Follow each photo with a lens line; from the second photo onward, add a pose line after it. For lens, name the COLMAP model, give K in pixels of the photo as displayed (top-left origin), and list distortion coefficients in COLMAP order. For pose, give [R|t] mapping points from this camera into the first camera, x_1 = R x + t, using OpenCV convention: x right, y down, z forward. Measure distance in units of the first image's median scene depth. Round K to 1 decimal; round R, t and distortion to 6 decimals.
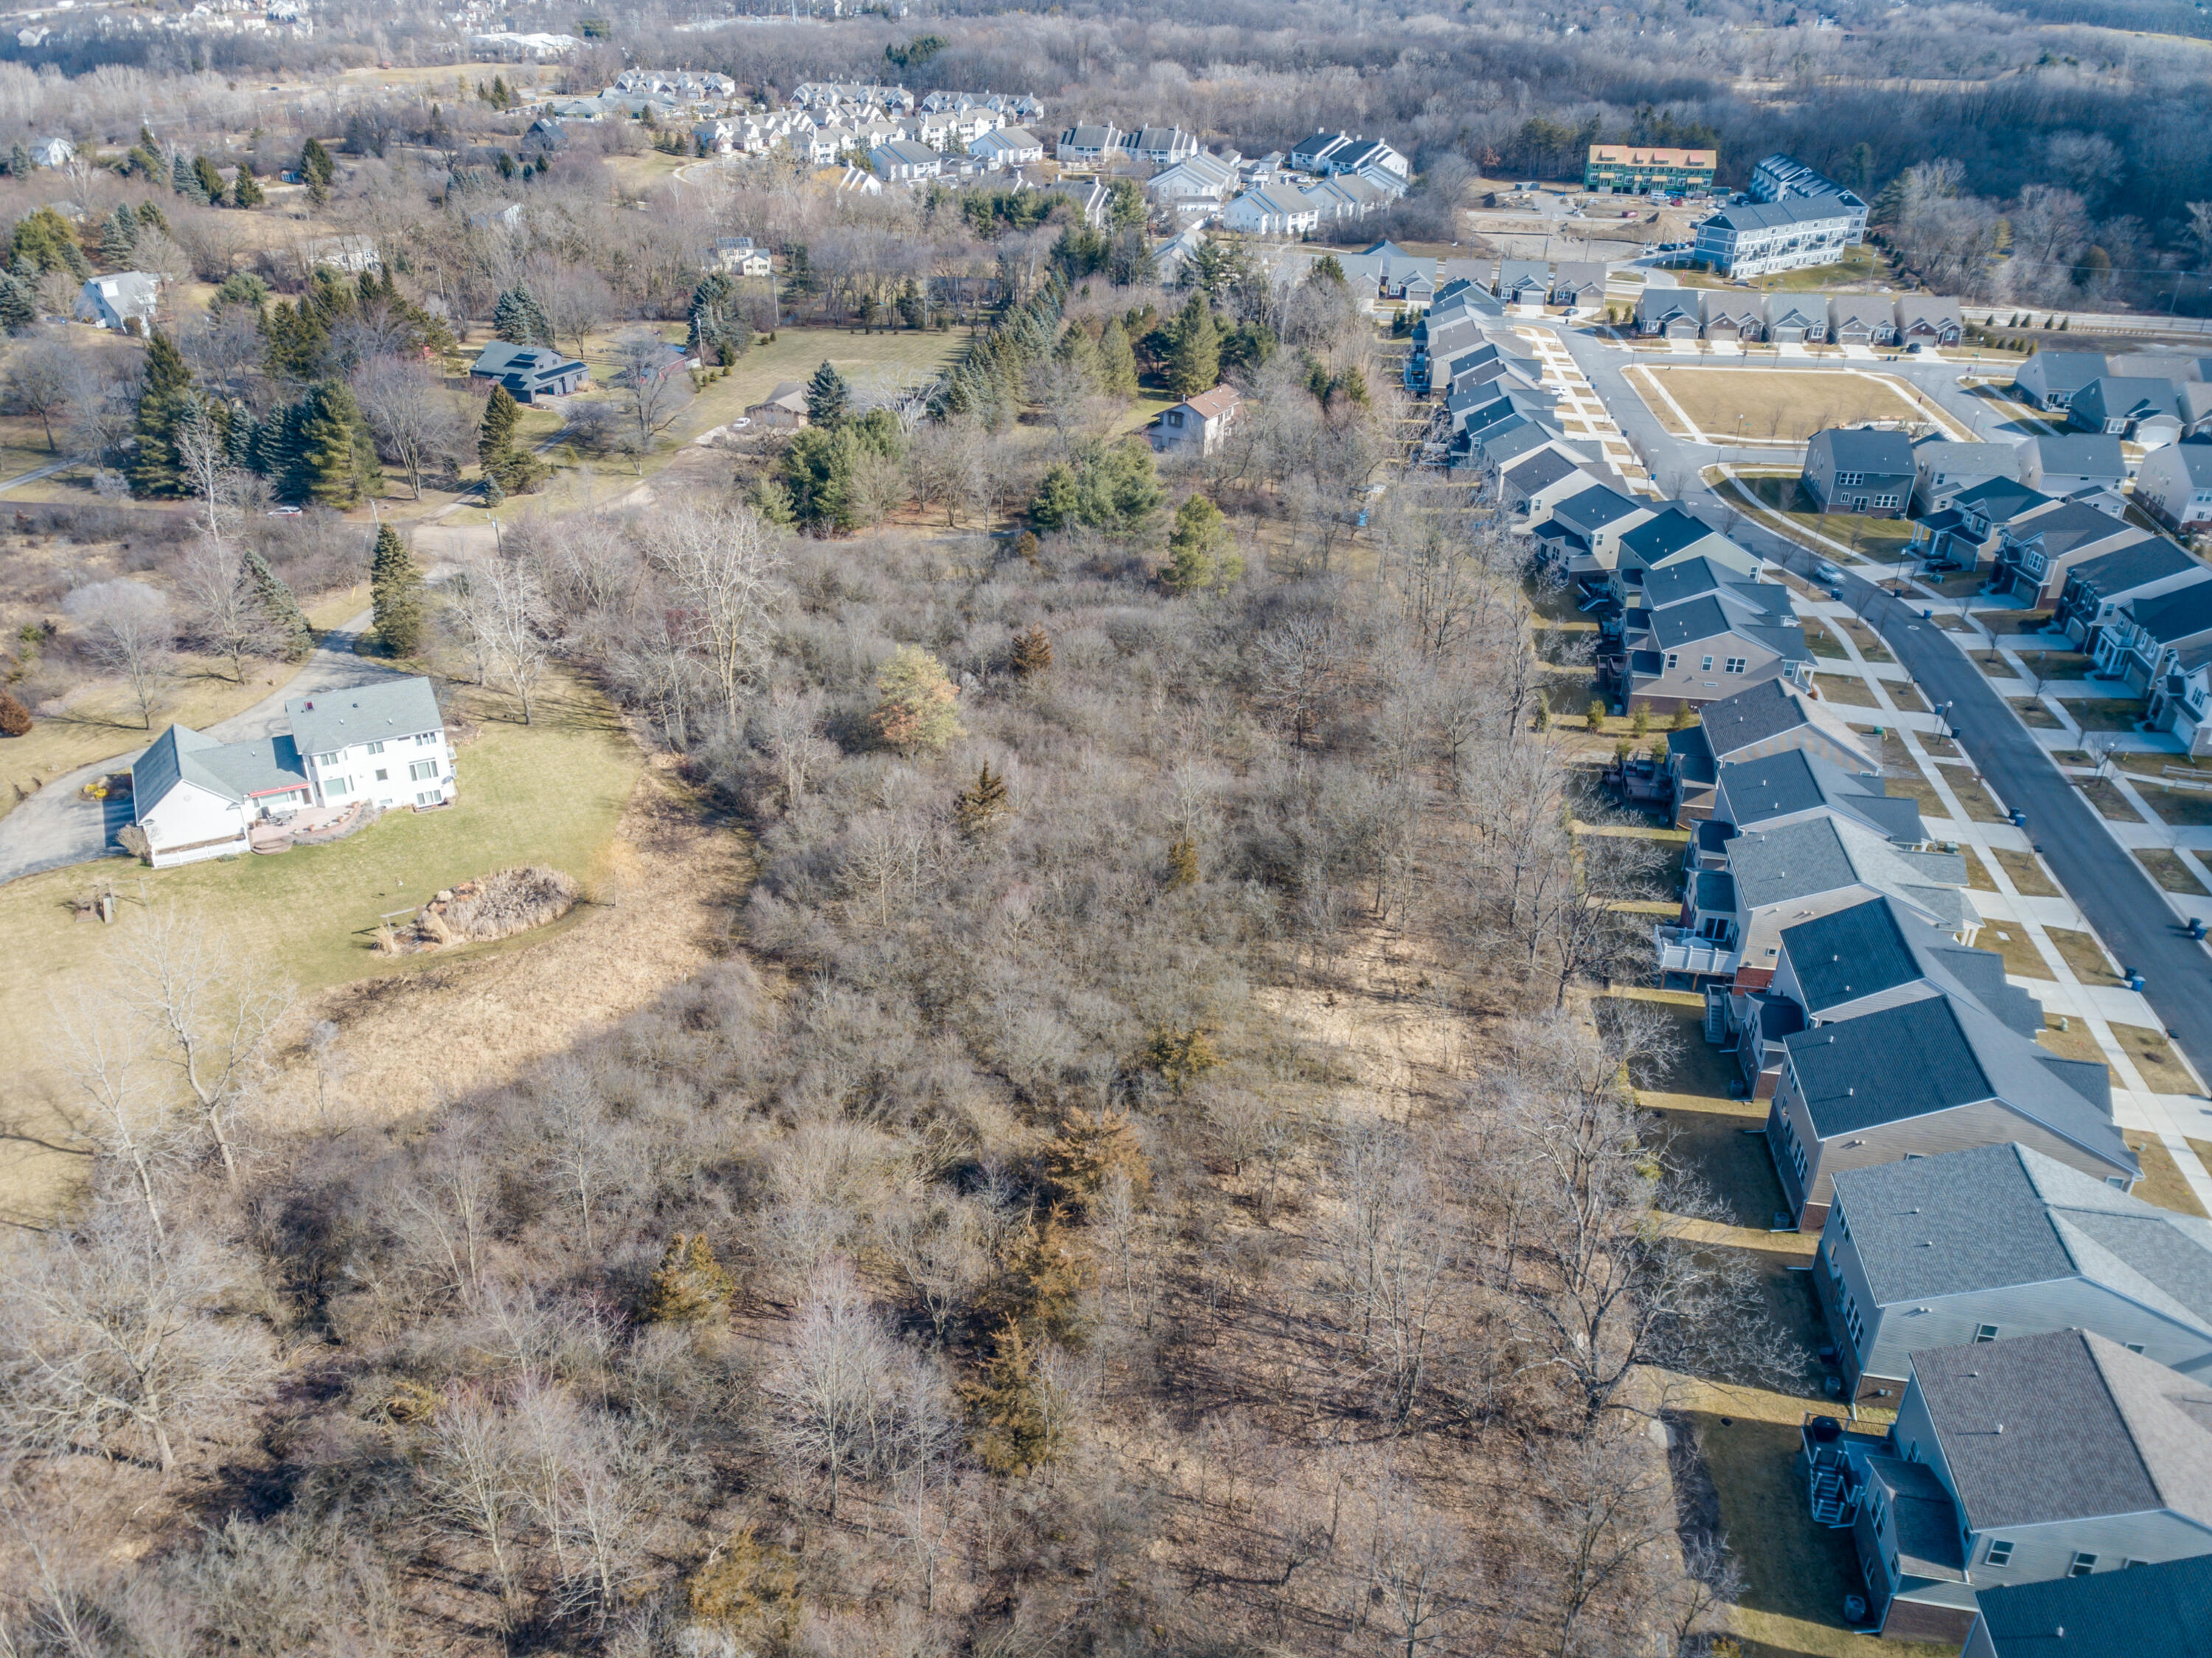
lens RADIAL K [[1708.4, 0, 1097.4], [0, 1708.4, 827.6], [0, 0, 1]] dist [0.041311, -0.013667]
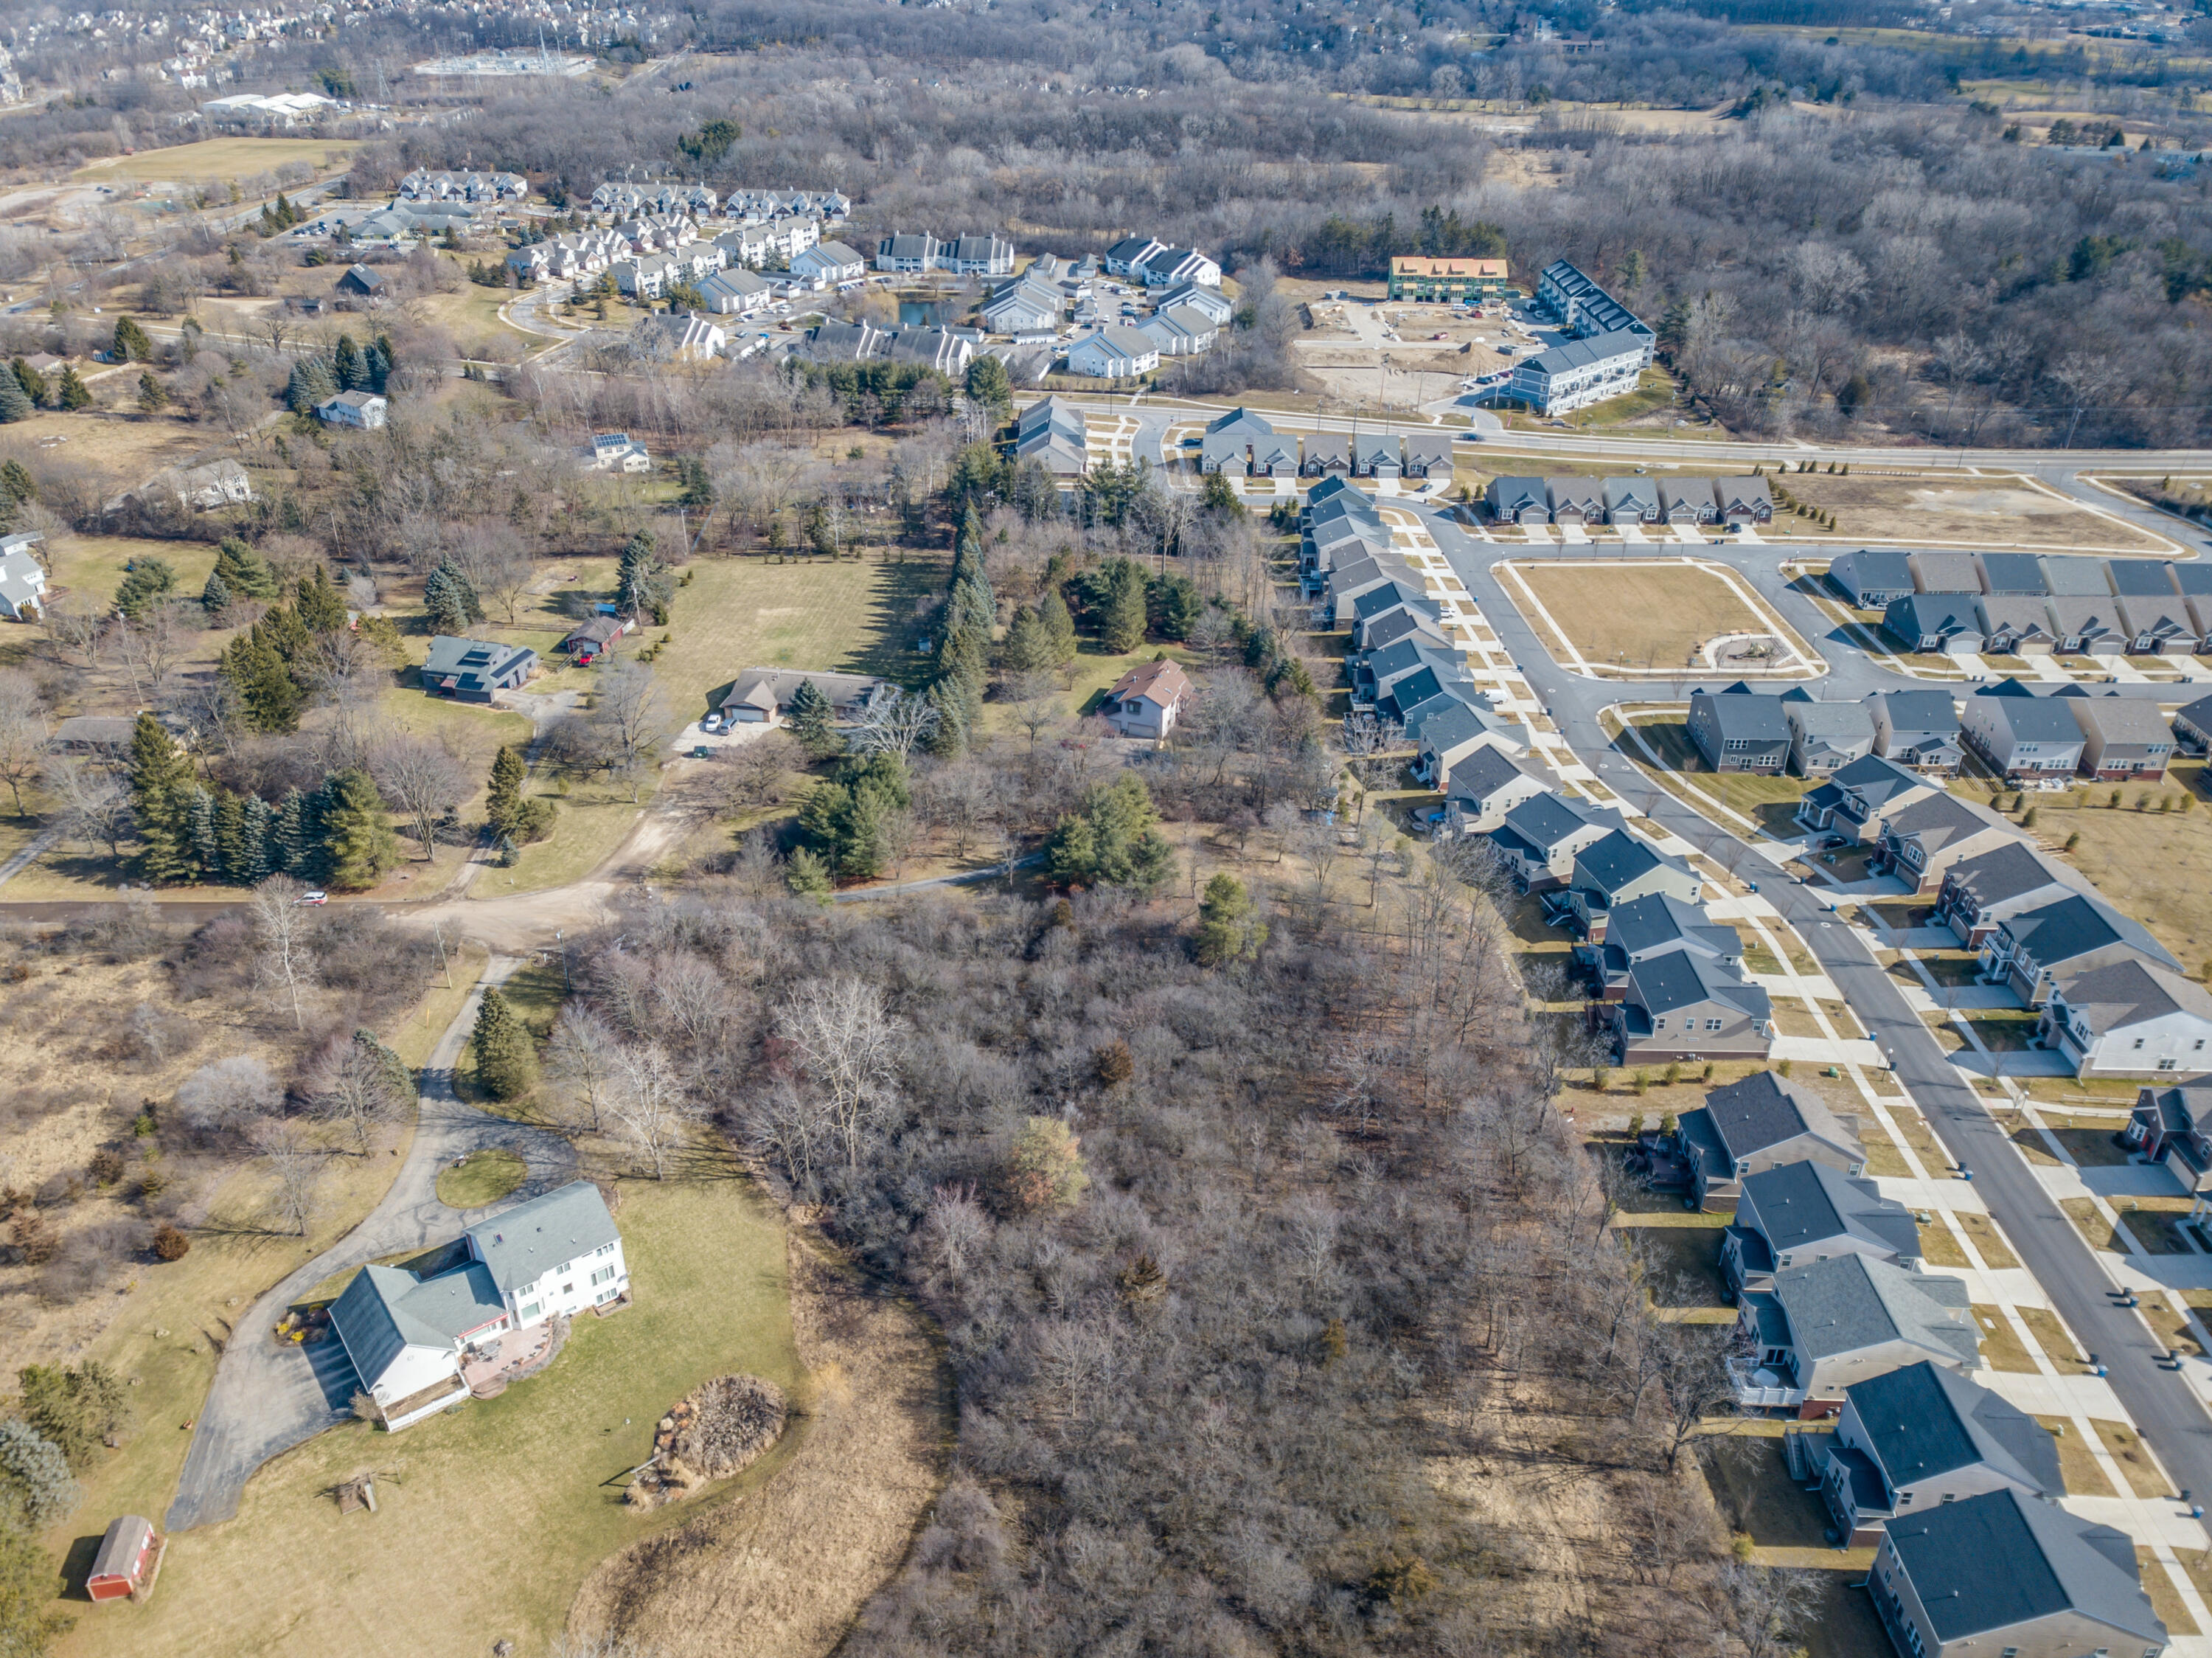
lens RADIAL K [[1708.4, 0, 1100.3], [0, 1708.4, 821.0], [0, 0, 1]] dist [0.041311, -0.013667]
pose [[0.988361, -0.079541, 0.129674, -0.140295], [0.076499, 0.996668, 0.028284, -0.229222], [-0.131491, -0.018035, 0.991153, -0.078688]]
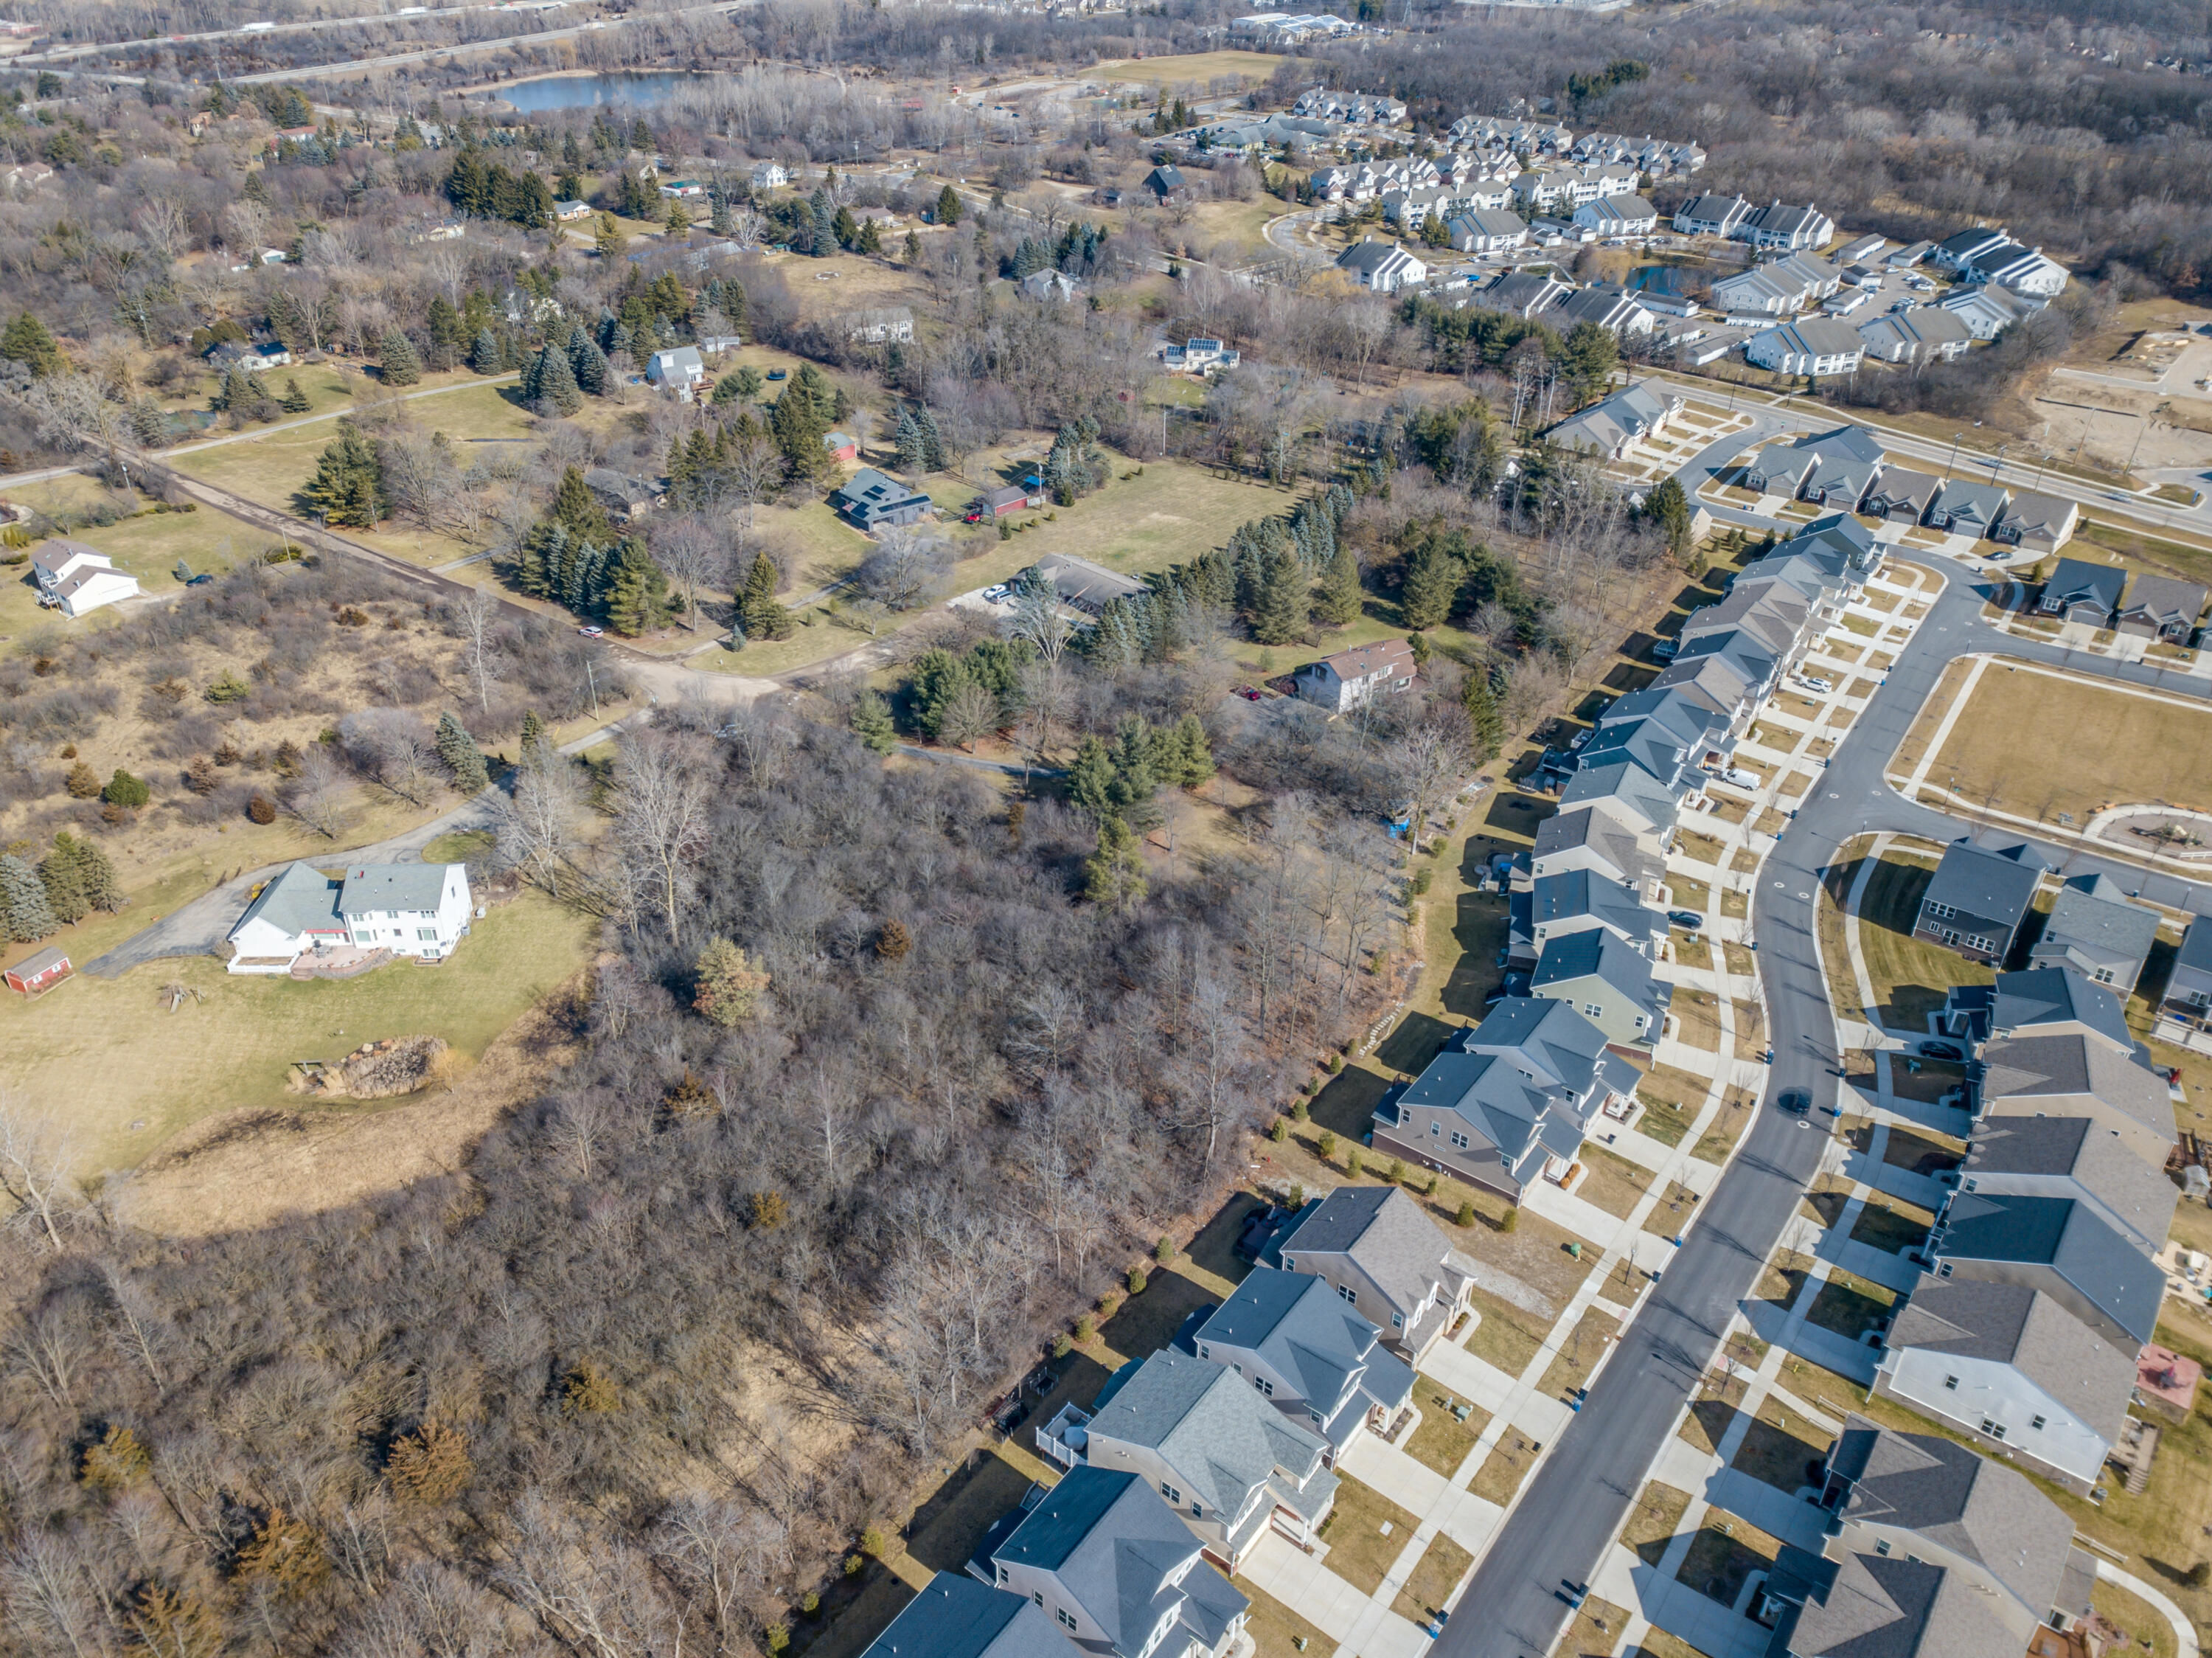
lens RADIAL K [[1708.4, 0, 1085.4], [0, 1708.4, 836.7], [0, 0, 1]] dist [0.041311, -0.013667]
pose [[0.885551, 0.235282, -0.400553, 0.416269], [-0.212188, 0.971914, 0.101786, -0.250529], [0.413251, -0.005144, 0.910602, -0.012808]]
